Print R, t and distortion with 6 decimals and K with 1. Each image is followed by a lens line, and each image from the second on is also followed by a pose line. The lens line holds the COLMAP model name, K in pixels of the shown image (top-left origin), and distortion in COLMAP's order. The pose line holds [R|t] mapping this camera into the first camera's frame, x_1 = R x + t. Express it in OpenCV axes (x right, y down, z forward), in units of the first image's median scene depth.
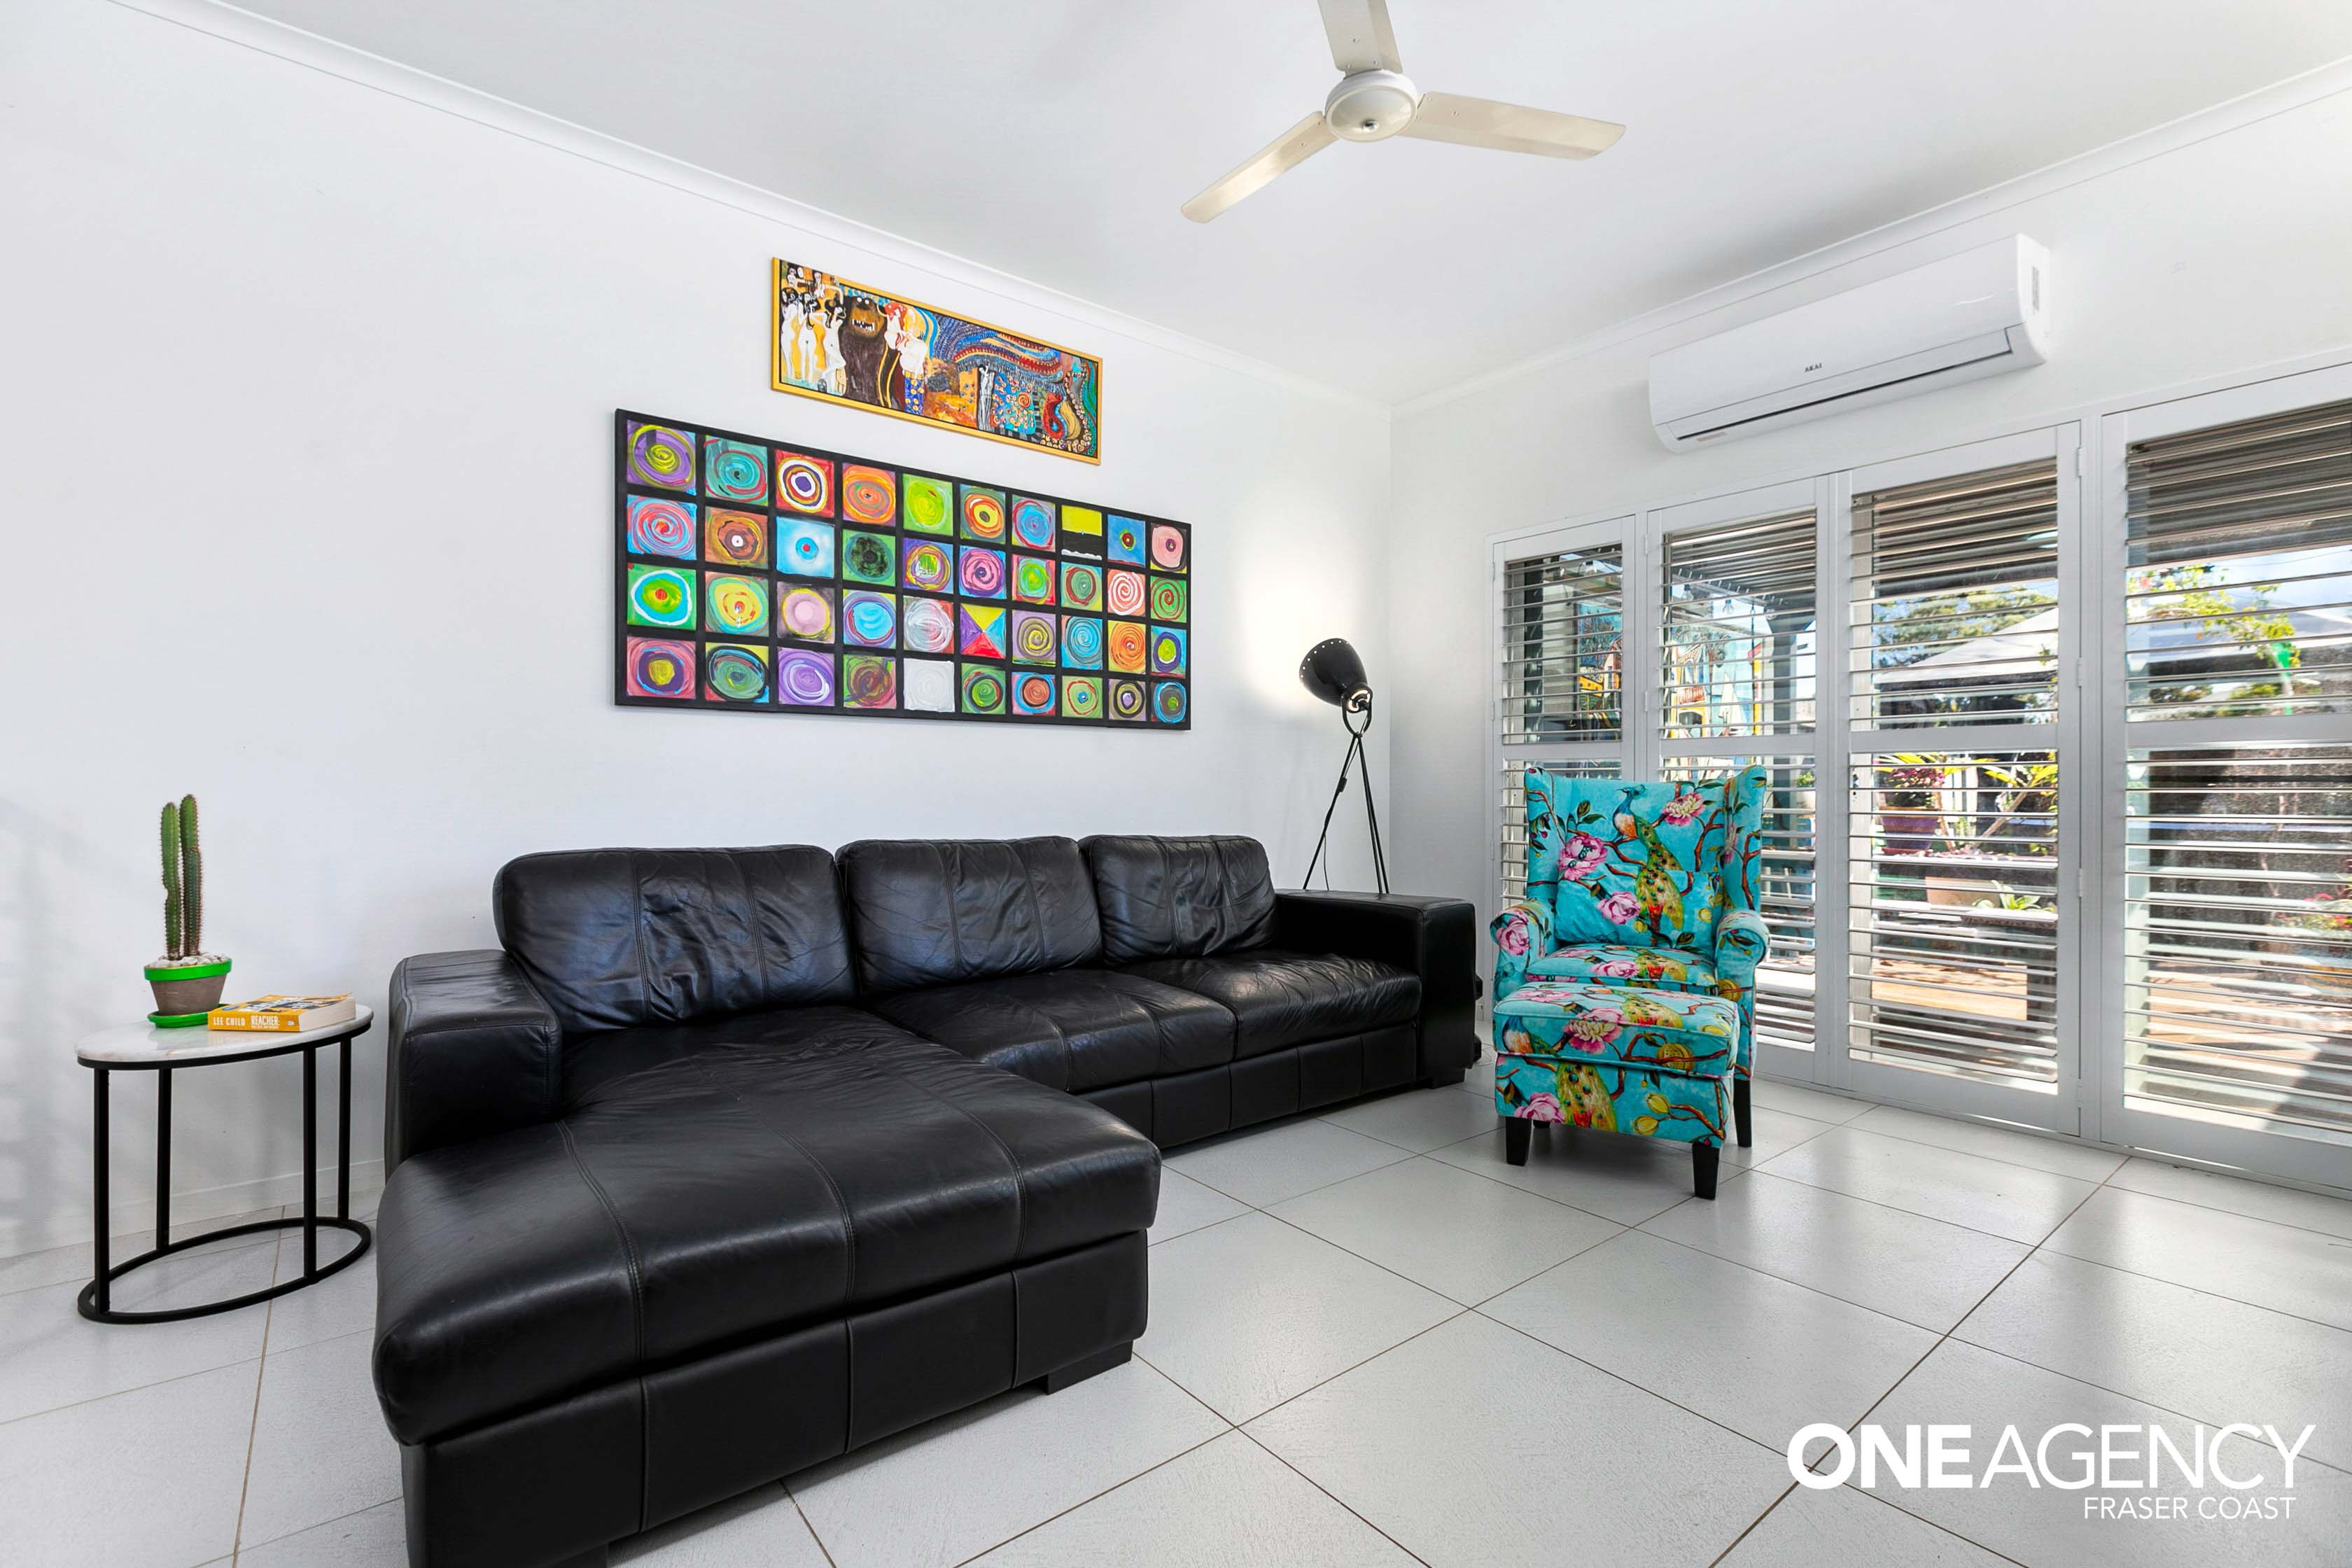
lens RADIAL K [[1059.3, 0, 1179.5], [0, 1059.3, 783.4], [0, 0, 1]] dist [-0.000622, -0.000006]
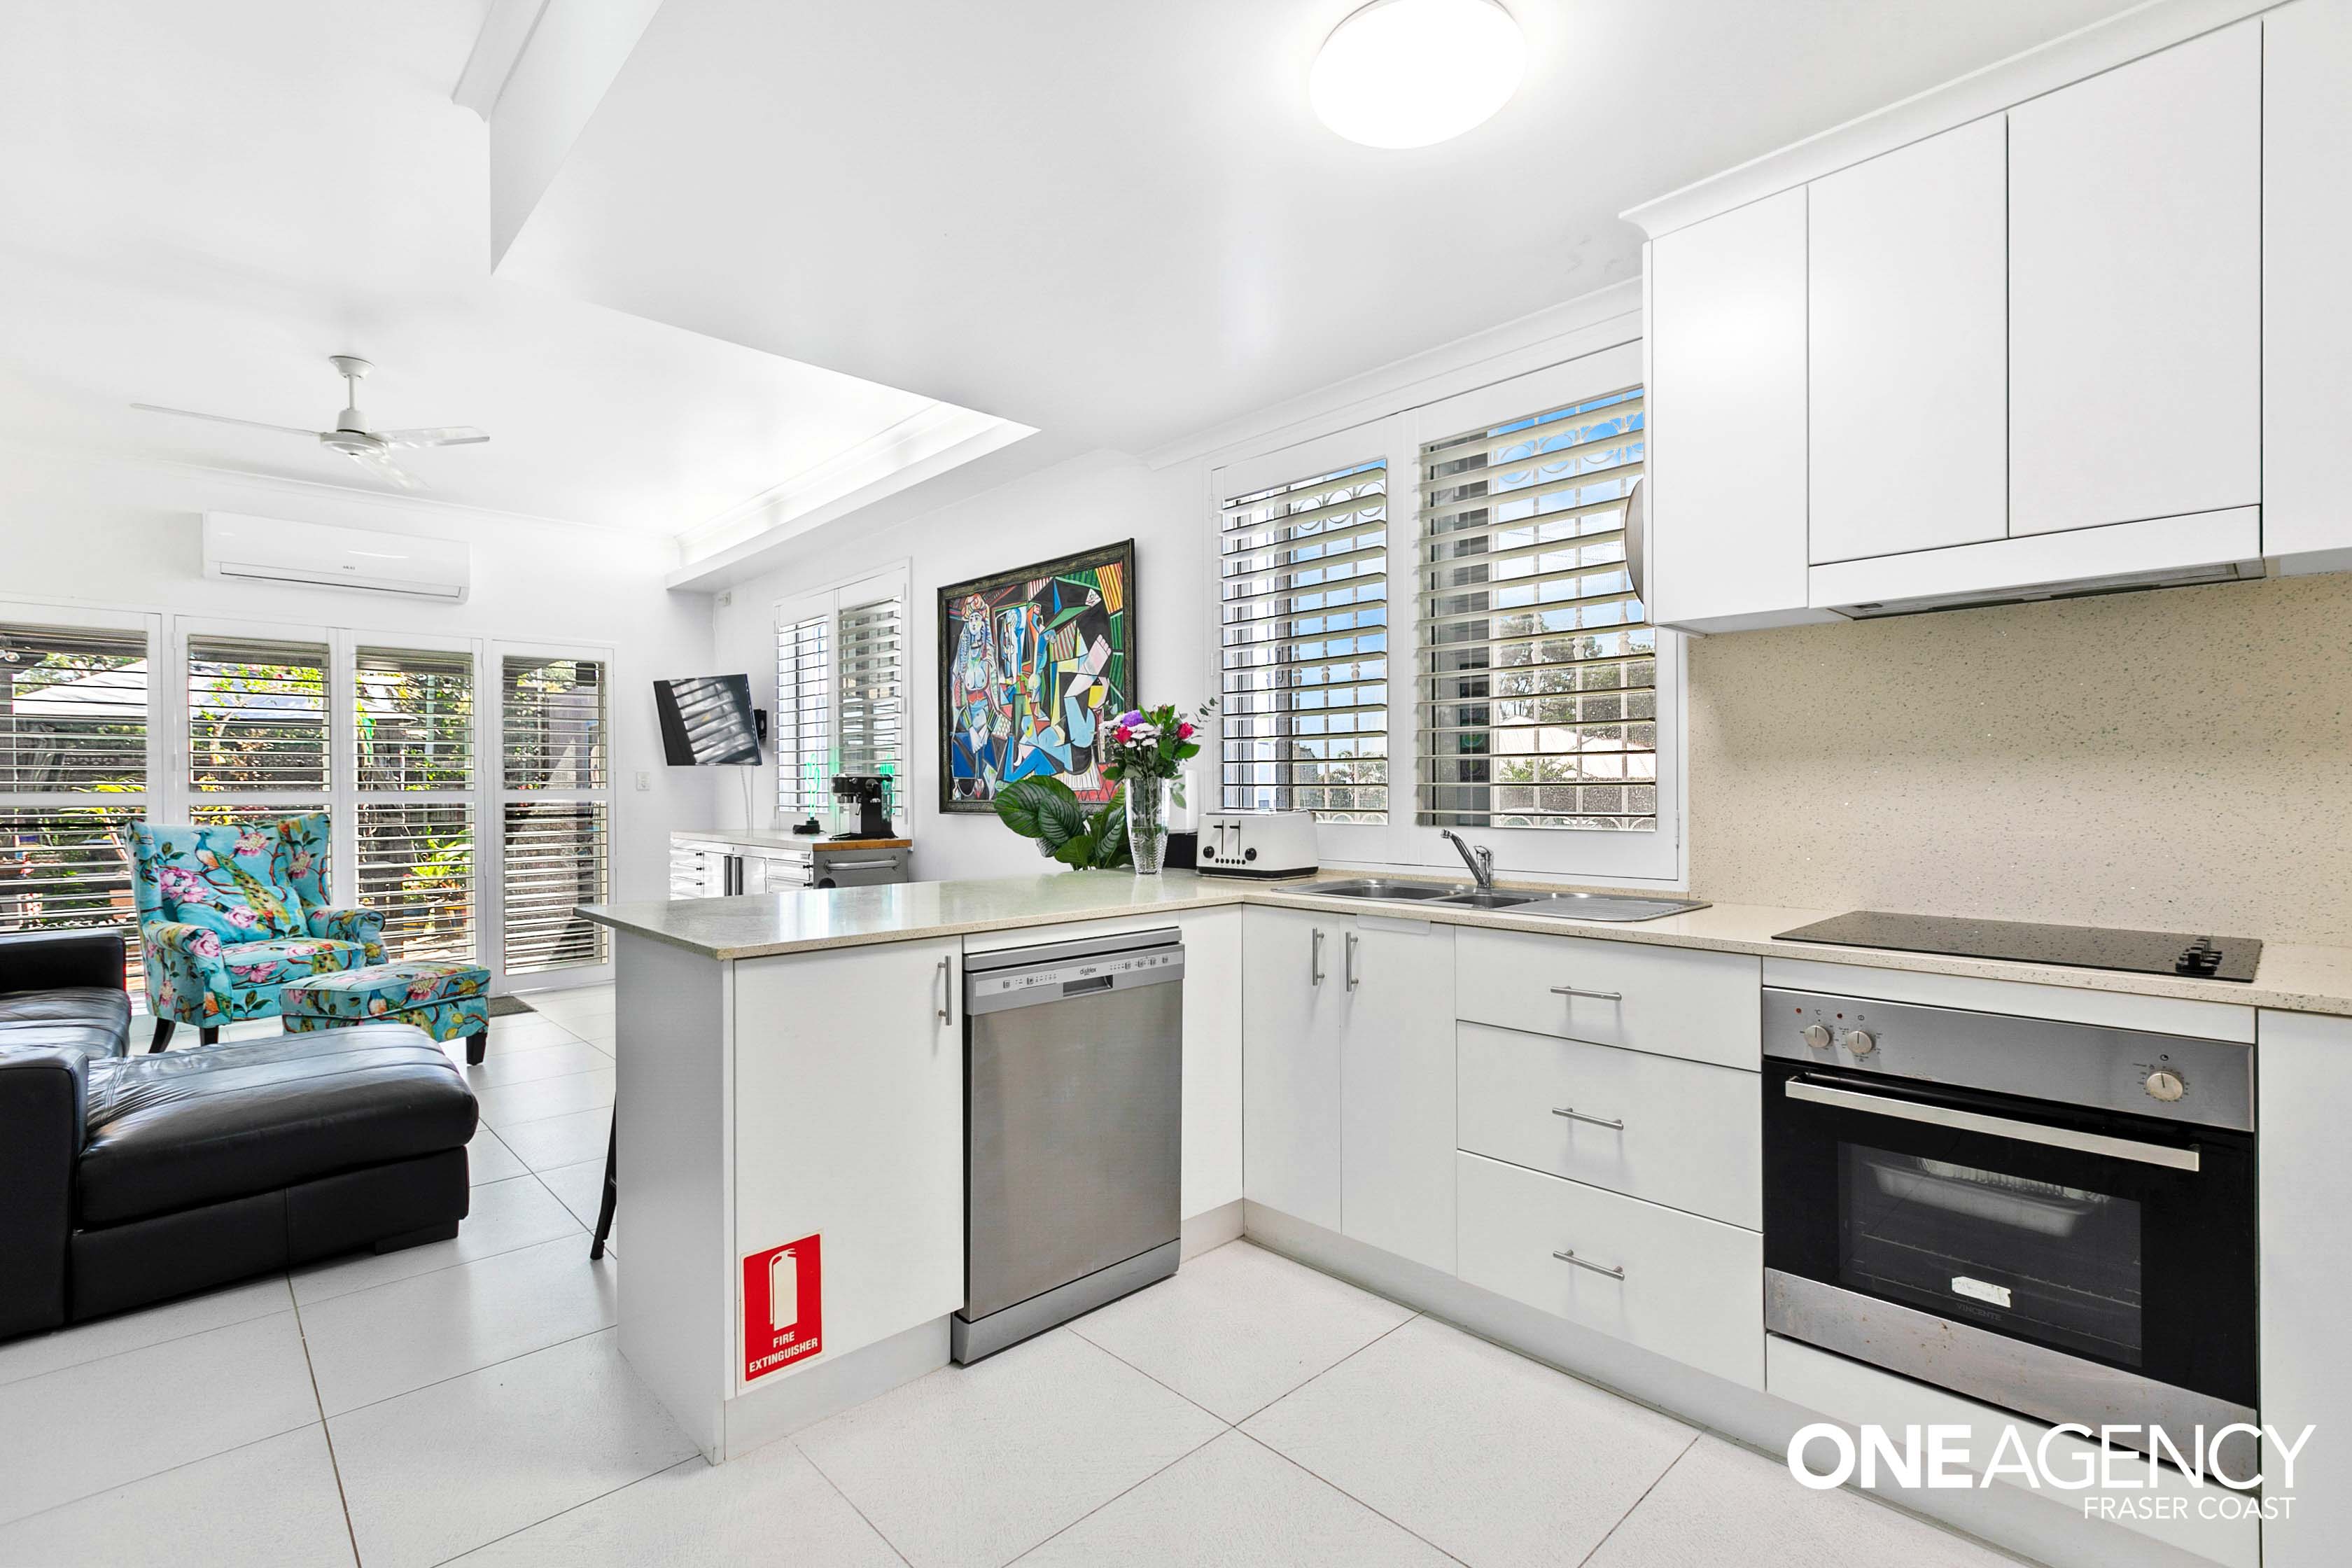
lens RADIAL K [[1059.3, 0, 1179.5], [0, 1059.3, 783.4], [0, 0, 1]] dist [-0.000622, -0.000006]
pose [[-0.089043, 0.000860, 0.996027, -1.089604], [0.003060, 0.999995, -0.000589, -0.054637], [-0.996023, 0.002995, -0.089046, -0.116586]]
